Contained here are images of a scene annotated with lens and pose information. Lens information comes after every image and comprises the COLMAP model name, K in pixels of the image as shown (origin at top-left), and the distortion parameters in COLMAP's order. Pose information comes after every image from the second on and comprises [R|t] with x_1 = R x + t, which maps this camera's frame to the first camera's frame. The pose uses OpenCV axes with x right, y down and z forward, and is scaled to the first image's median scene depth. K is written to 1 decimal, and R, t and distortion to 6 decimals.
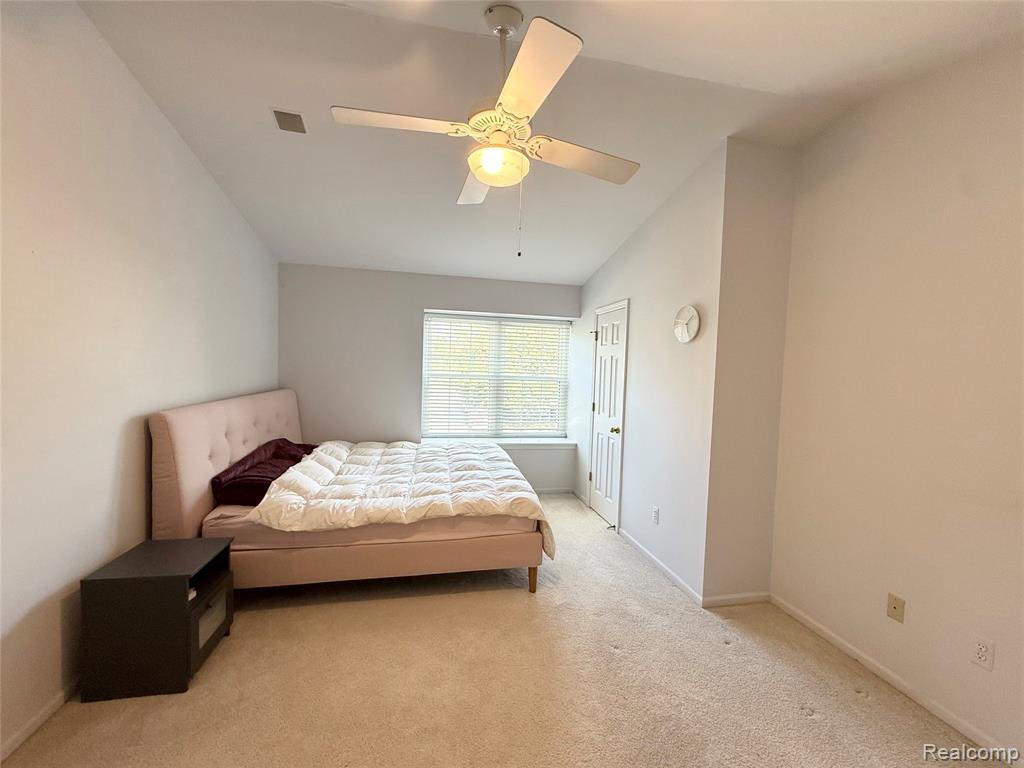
lens RADIAL K [[408.3, 0, 508.2], [0, 408.3, 382.9], [0, 0, 1]] dist [0.001339, 0.000077]
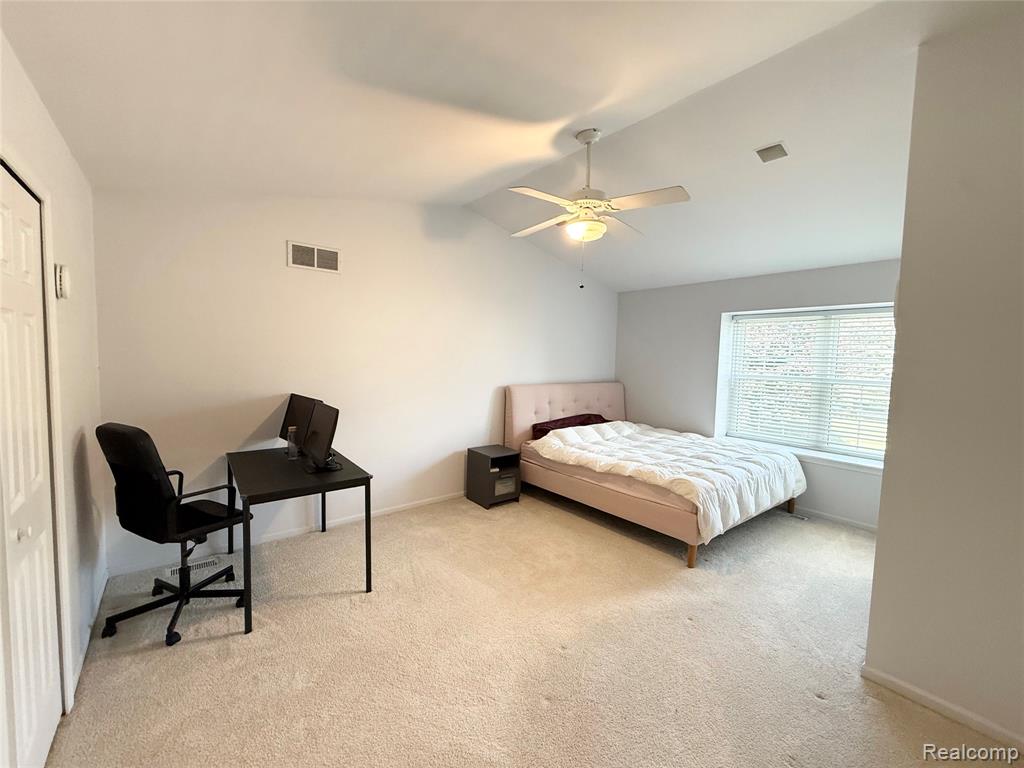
lens RADIAL K [[408.3, 0, 509.2], [0, 408.3, 382.3], [0, 0, 1]] dist [0.001339, 0.000077]
pose [[0.462370, 0.035480, -0.885977, 0.850413], [-0.052605, 0.998537, 0.012535, 0.027348], [0.885125, 0.040812, 0.463559, 0.041599]]
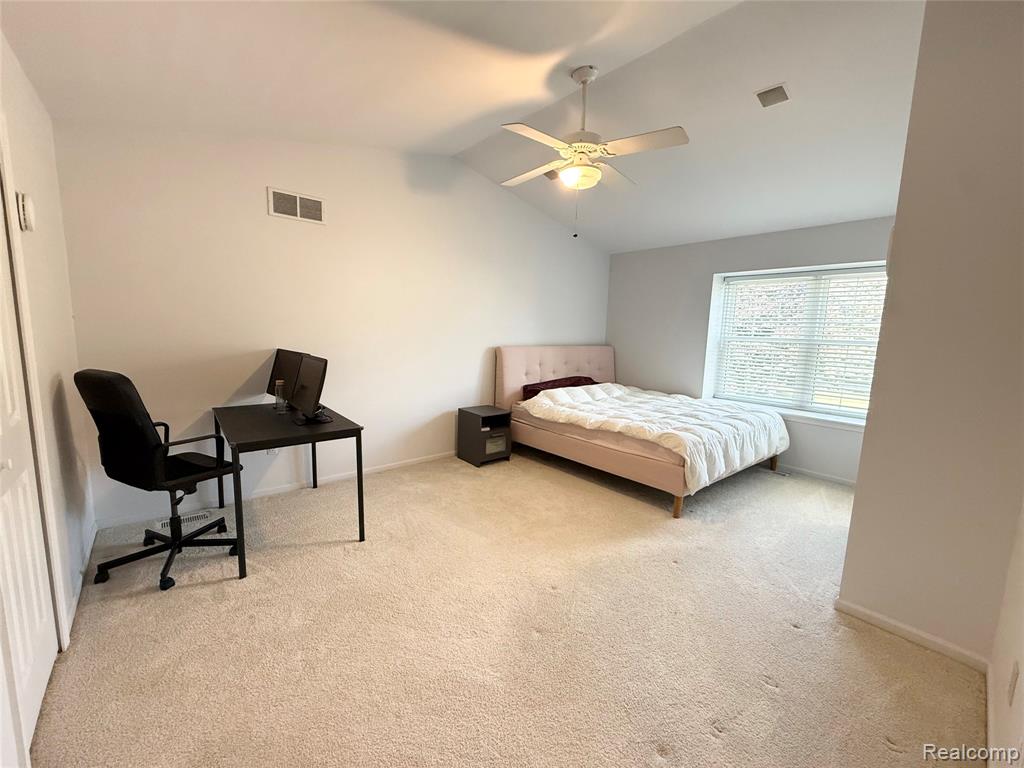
lens RADIAL K [[408.3, 0, 509.1], [0, 408.3, 382.6], [0, 0, 1]] dist [0.001339, 0.000077]
pose [[0.484850, 0.094939, -0.869429, 0.844201], [-0.055309, 0.995429, 0.077853, 0.080578], [0.872847, 0.010340, 0.487885, 0.041785]]
